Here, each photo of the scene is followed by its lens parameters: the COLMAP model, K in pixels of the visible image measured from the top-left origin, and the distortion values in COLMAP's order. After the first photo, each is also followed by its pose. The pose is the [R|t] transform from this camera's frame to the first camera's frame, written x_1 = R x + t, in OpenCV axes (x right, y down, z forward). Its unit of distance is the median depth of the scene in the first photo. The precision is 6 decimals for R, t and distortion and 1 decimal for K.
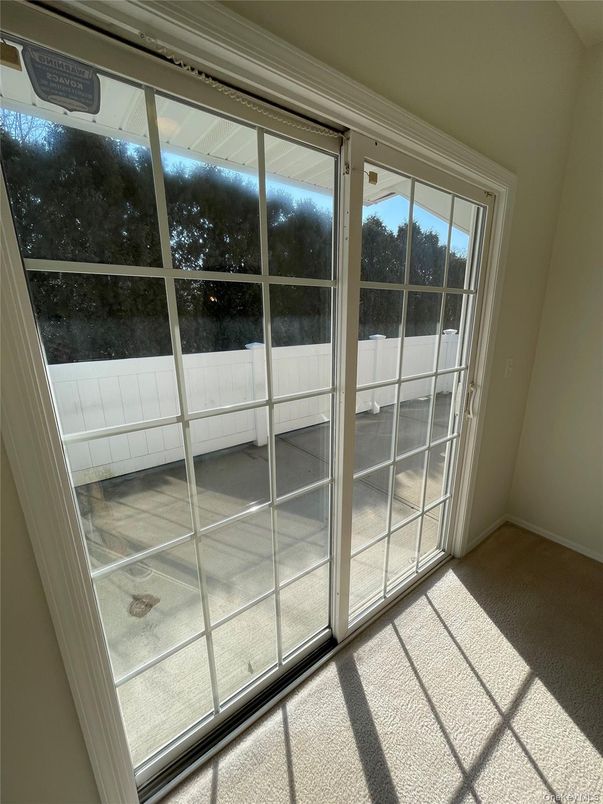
lens RADIAL K [[323.4, 0, 301.6], [0, 323.4, 401.1], [0, 0, 1]] dist [-0.003296, -0.000226]
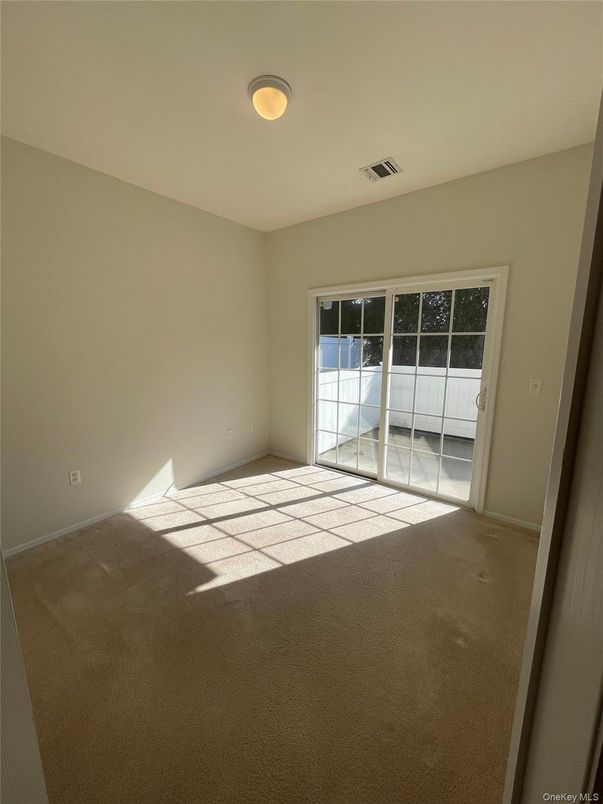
lens RADIAL K [[323.4, 0, 301.6], [0, 323.4, 401.1], [0, 0, 1]] dist [-0.003296, -0.000226]
pose [[0.267466, 0.181696, -0.946281, 1.467526], [-0.260630, 0.959095, 0.110490, 0.028907], [0.927650, 0.217077, 0.303881, -0.270767]]
